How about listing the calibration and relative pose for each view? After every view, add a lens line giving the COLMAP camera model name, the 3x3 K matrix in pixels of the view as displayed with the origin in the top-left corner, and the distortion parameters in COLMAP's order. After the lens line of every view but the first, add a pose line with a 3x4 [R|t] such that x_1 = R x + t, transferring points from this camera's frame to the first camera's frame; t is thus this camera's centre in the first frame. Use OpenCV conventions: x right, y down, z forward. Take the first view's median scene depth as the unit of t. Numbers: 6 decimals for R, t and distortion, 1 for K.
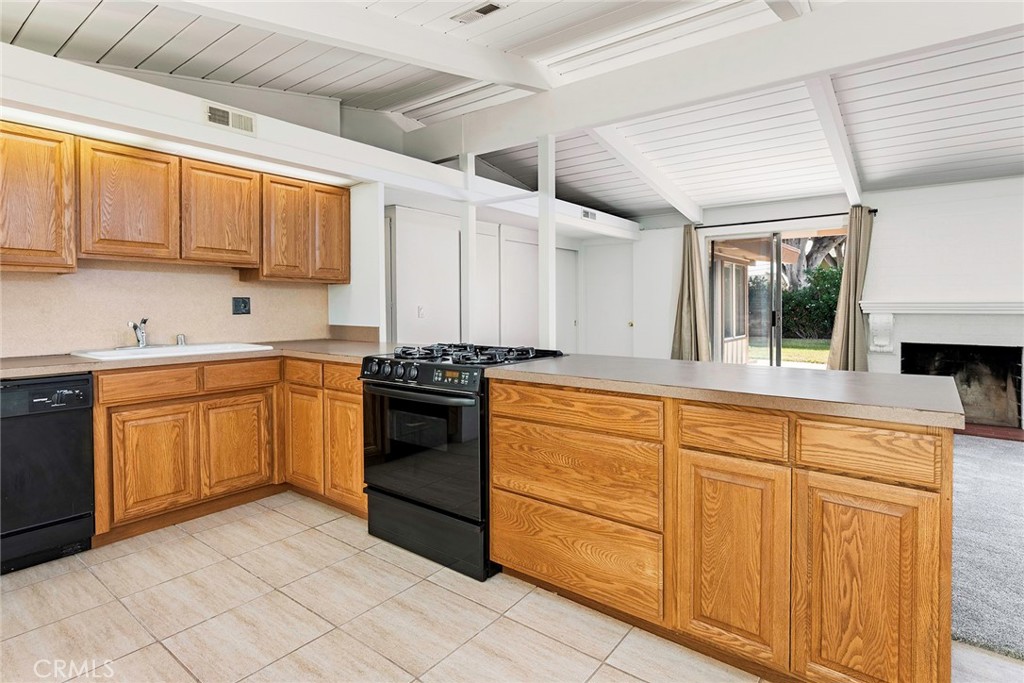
lens RADIAL K [[521.9, 0, 506.9], [0, 521.9, 312.7], [0, 0, 1]] dist [-0.011816, 0.001172]
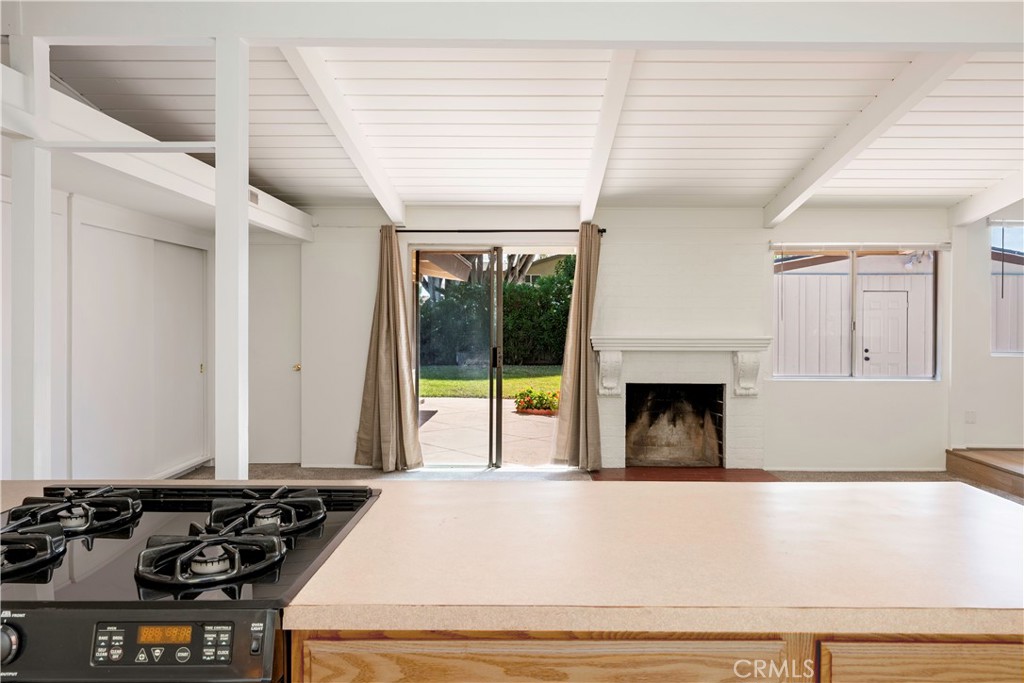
lens RADIAL K [[643.1, 0, 473.7], [0, 643.1, 315.7], [0, 0, 1]] dist [-0.007981, -0.002328]
pose [[0.790923, 0.004785, 0.611897, -0.111624], [0.002145, 0.999942, -0.010592, -0.046762], [-0.611912, 0.009690, 0.790866, 0.301436]]
